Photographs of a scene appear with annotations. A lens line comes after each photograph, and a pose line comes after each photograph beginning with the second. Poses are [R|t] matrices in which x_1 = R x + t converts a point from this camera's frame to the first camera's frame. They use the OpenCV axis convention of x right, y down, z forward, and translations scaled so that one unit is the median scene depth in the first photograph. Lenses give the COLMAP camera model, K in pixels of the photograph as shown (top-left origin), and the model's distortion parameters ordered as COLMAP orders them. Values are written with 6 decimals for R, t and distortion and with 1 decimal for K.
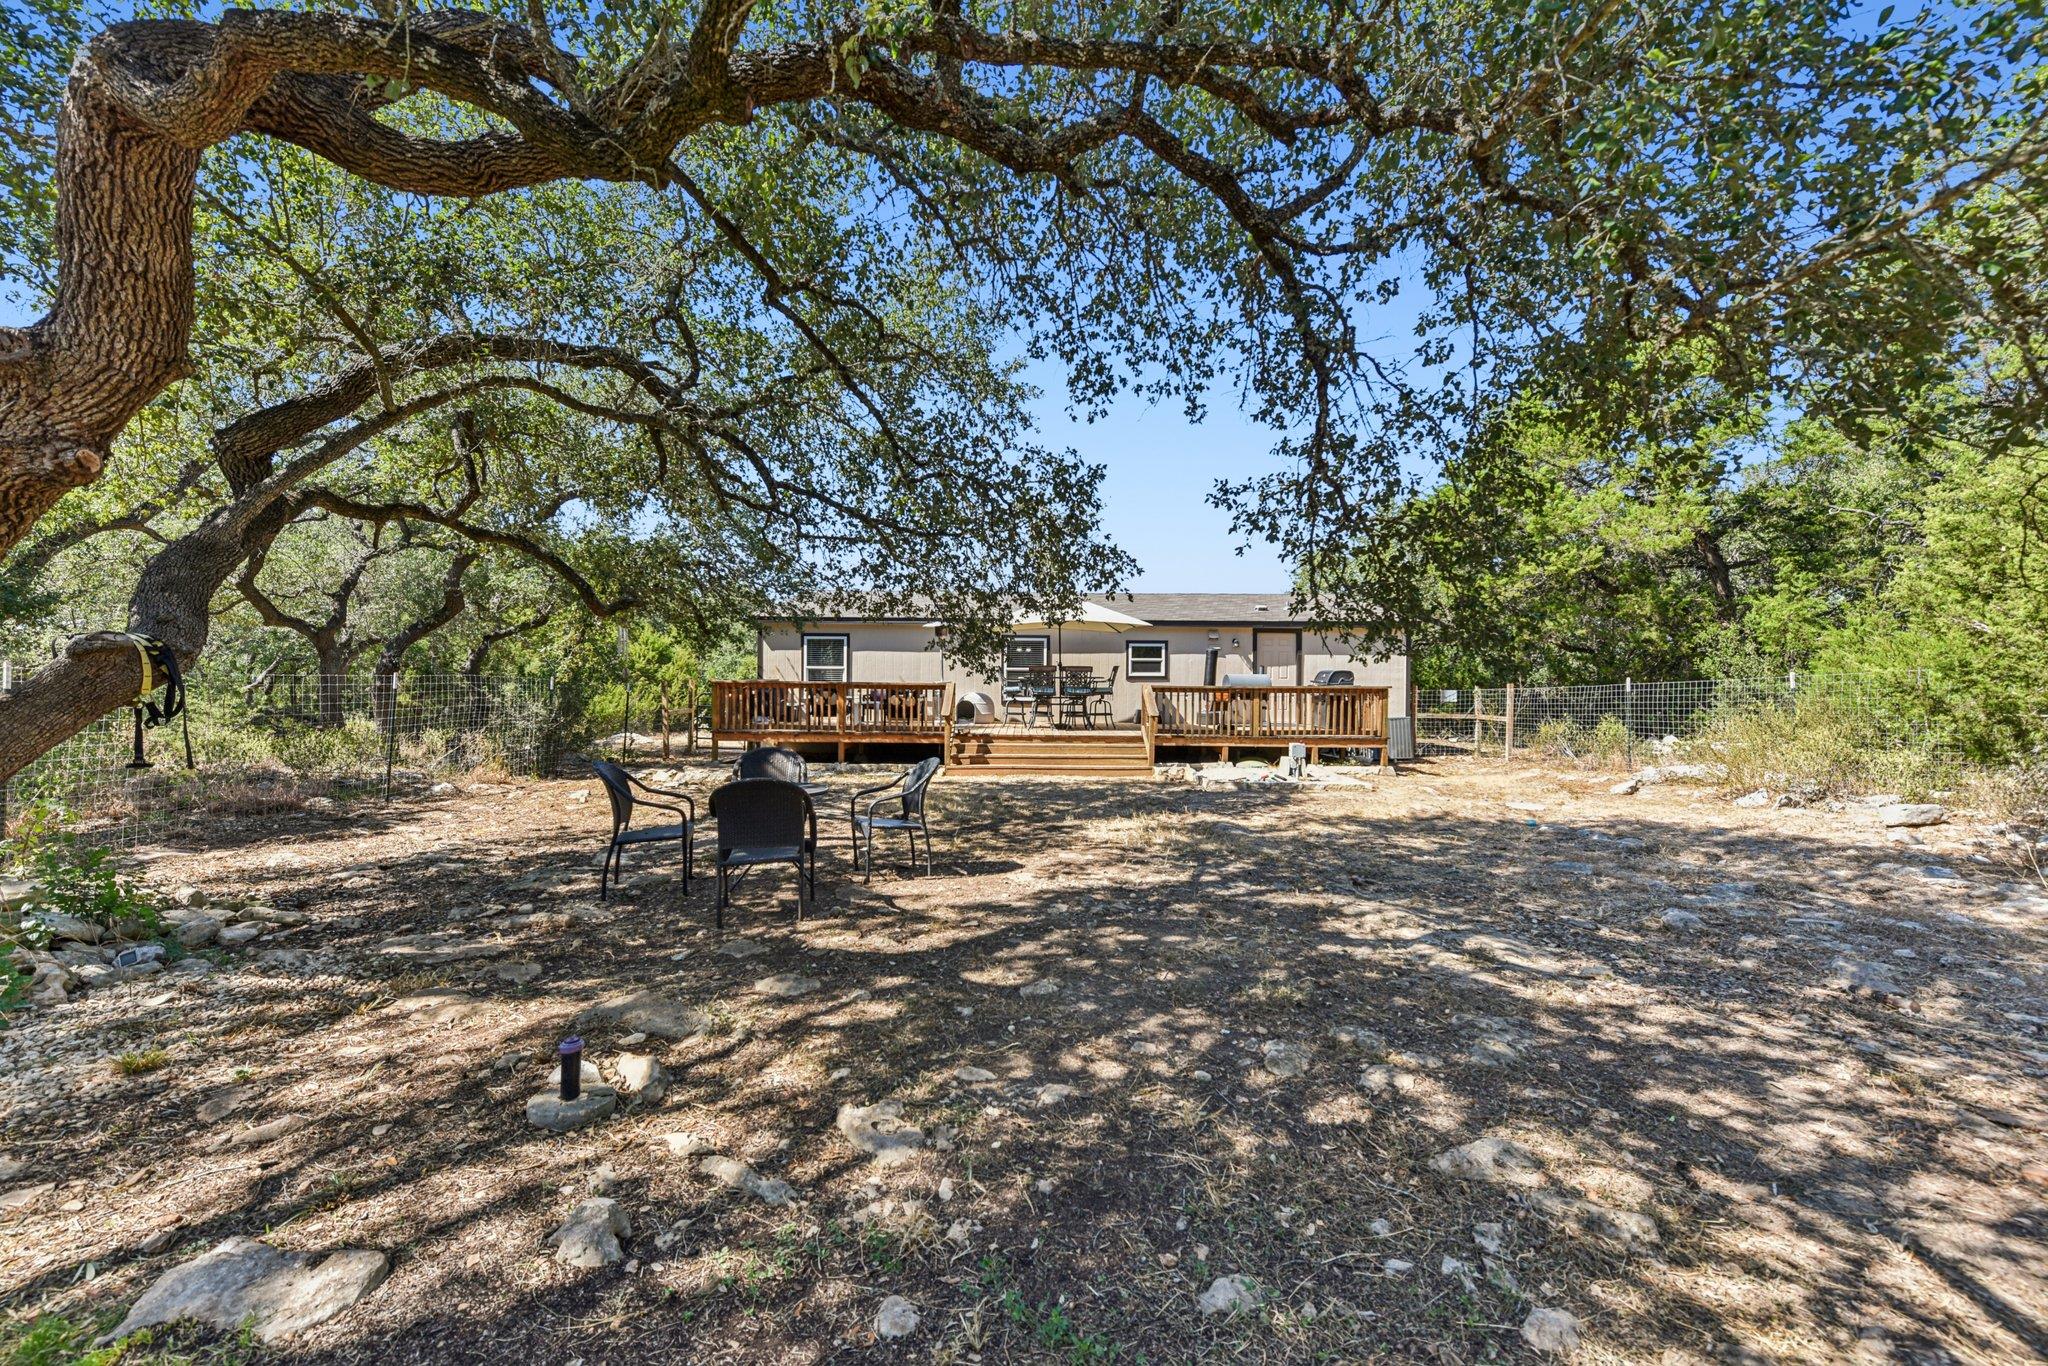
lens RADIAL K [[802.8, 0, 1021.7], [0, 802.8, 682.5], [0, 0, 1]] dist [0.032437, 0.000934]
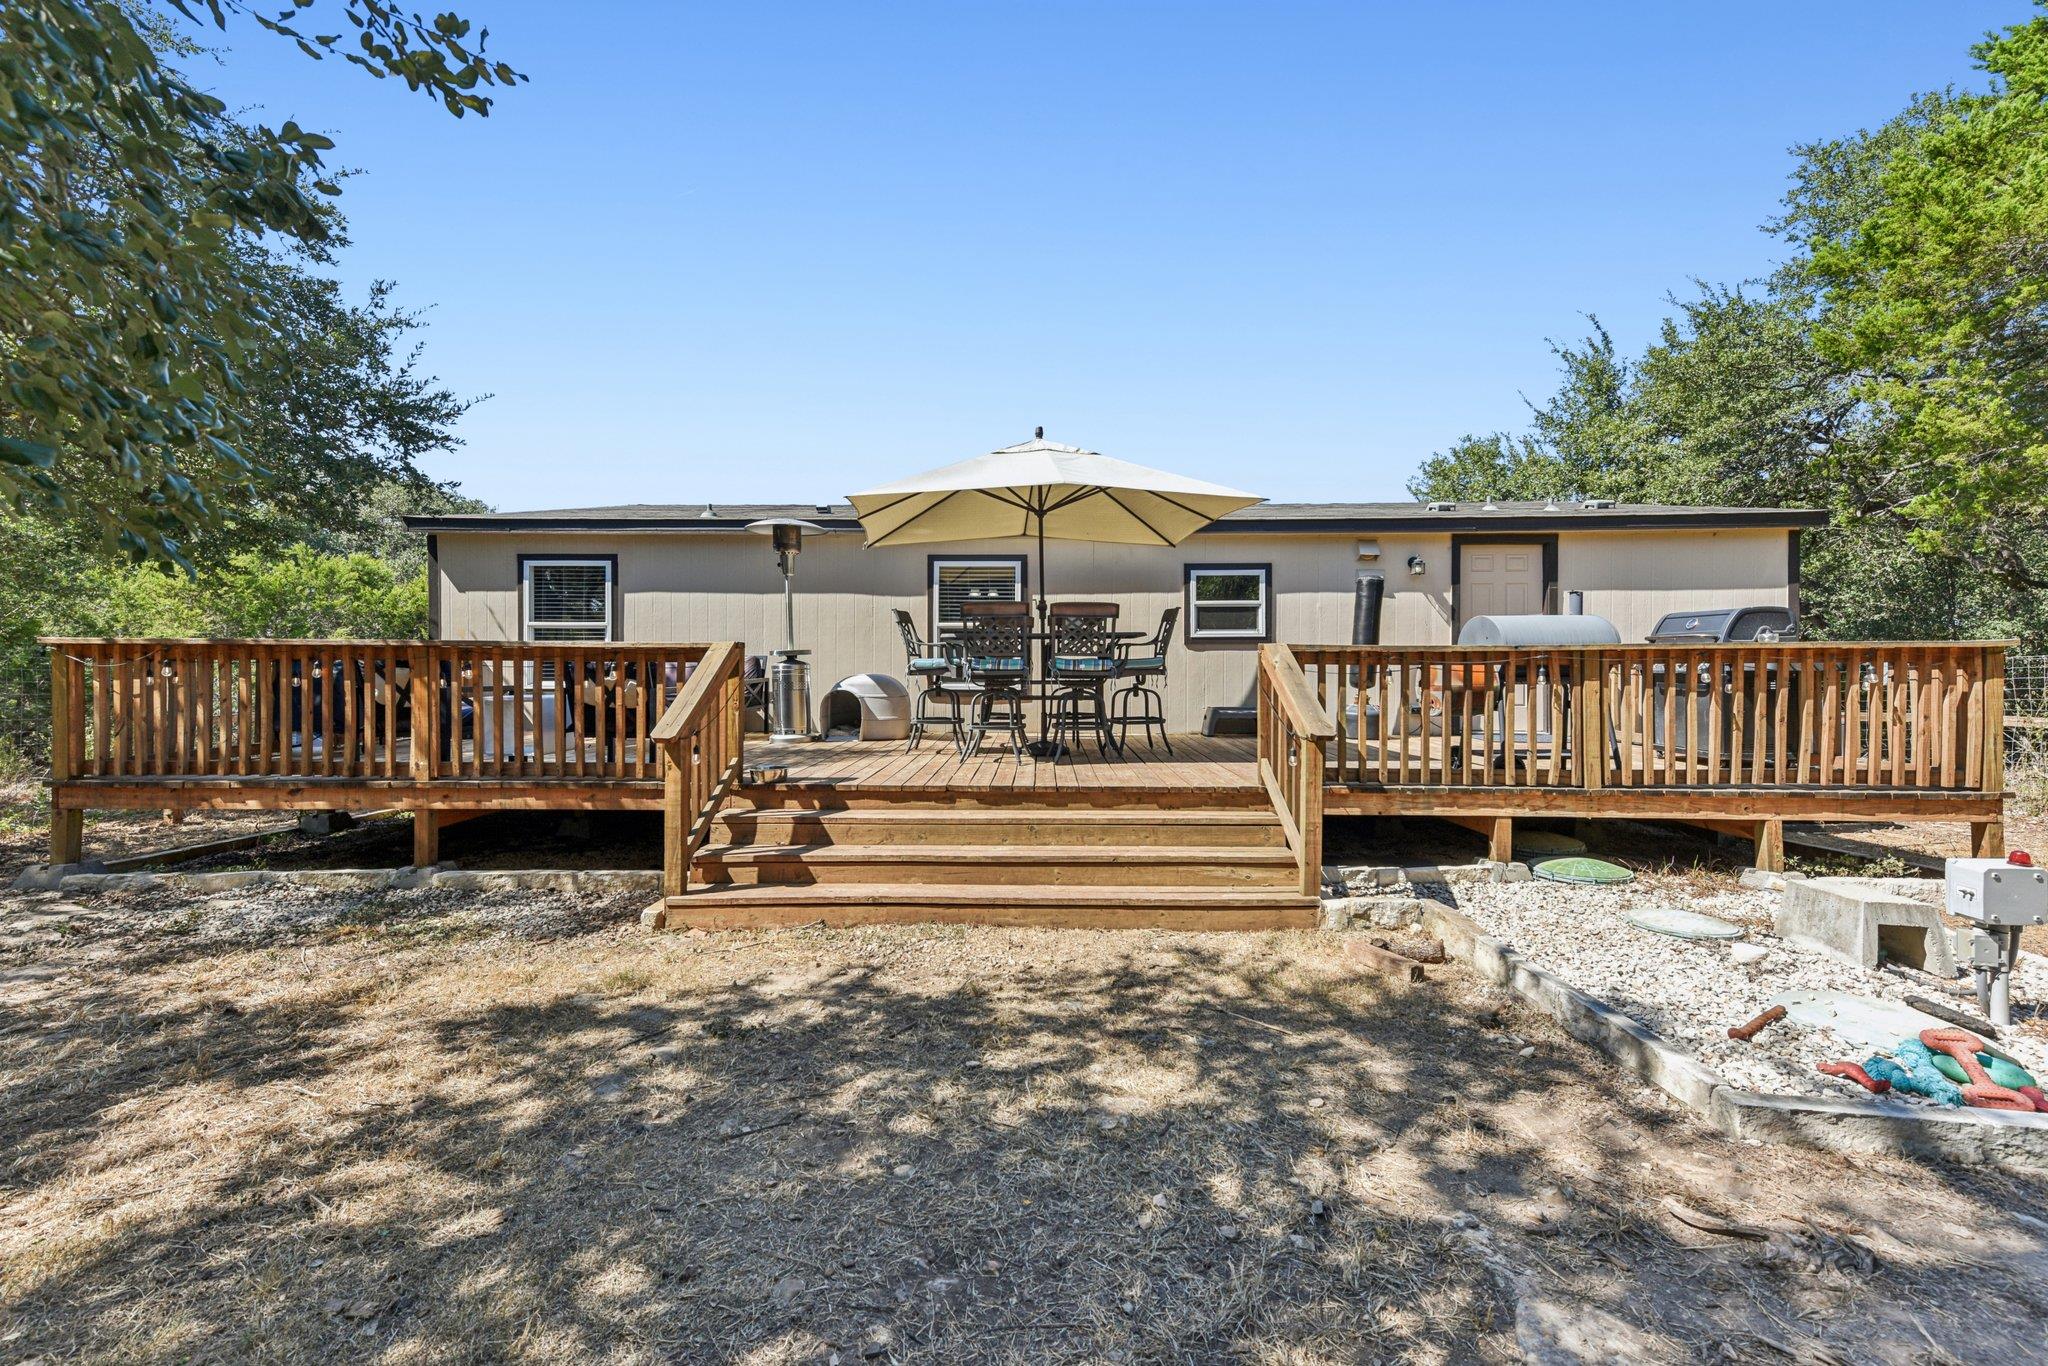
lens RADIAL K [[802.8, 0, 1023.7], [0, 802.8, 683.9], [0, 0, 1]] dist [0.032437, 0.000934]
pose [[0.999981, -0.004856, -0.003751, 0.039312], [0.004905, 0.999899, 0.013303, 0.013942], [0.003686, -0.013321, 0.999904, 0.572121]]
